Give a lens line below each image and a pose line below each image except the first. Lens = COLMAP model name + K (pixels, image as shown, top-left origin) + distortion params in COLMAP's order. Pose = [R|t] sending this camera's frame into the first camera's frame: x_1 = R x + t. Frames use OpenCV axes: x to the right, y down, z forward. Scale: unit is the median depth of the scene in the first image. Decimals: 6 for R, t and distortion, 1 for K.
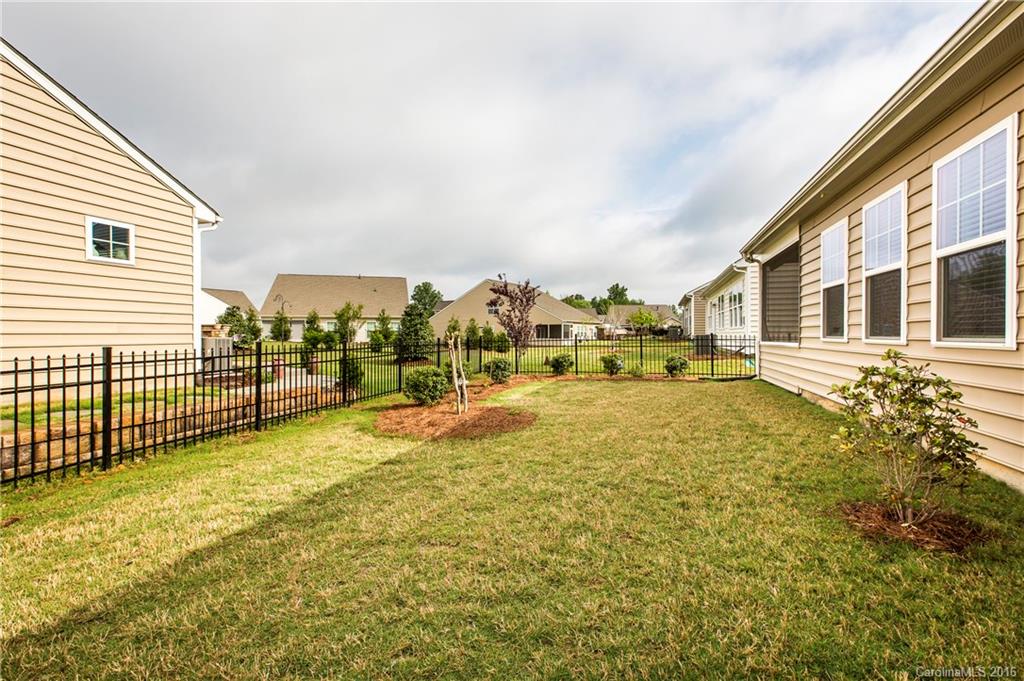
lens RADIAL K [[476.1, 0, 518.7], [0, 476.1, 339.3], [0, 0, 1]] dist [-0.000942, -0.000032]
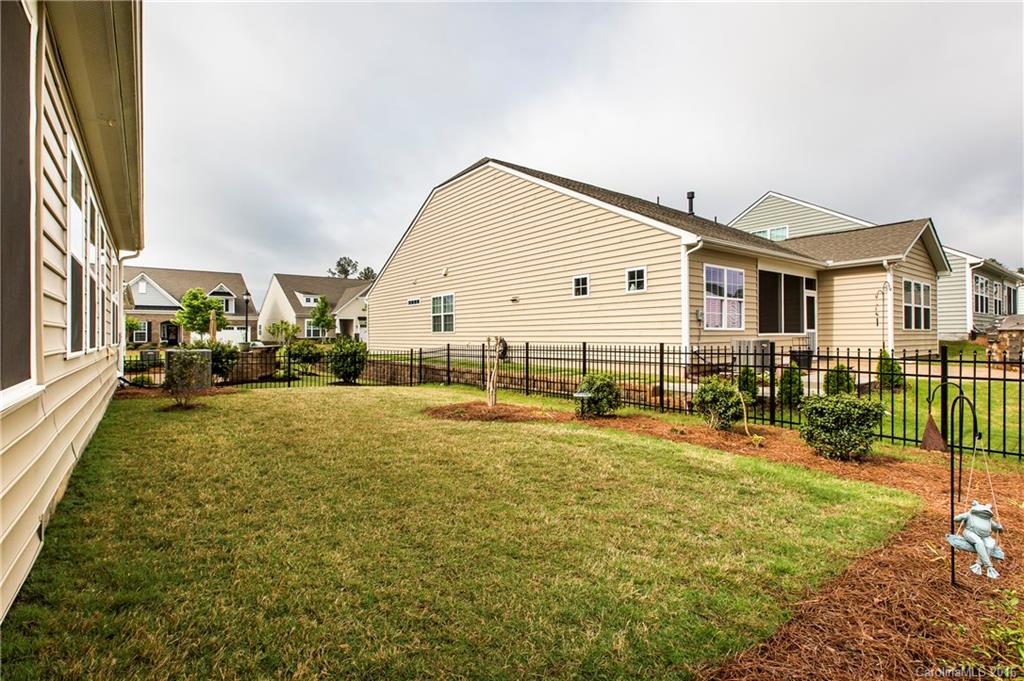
lens RADIAL K [[476.1, 0, 518.7], [0, 476.1, 339.3], [0, 0, 1]] dist [-0.000942, -0.000032]
pose [[-0.582401, 0.032626, -0.812246, 0.665490], [0.015930, 0.999460, 0.028724, -0.043398], [0.812745, 0.003790, -0.582607, 1.523768]]
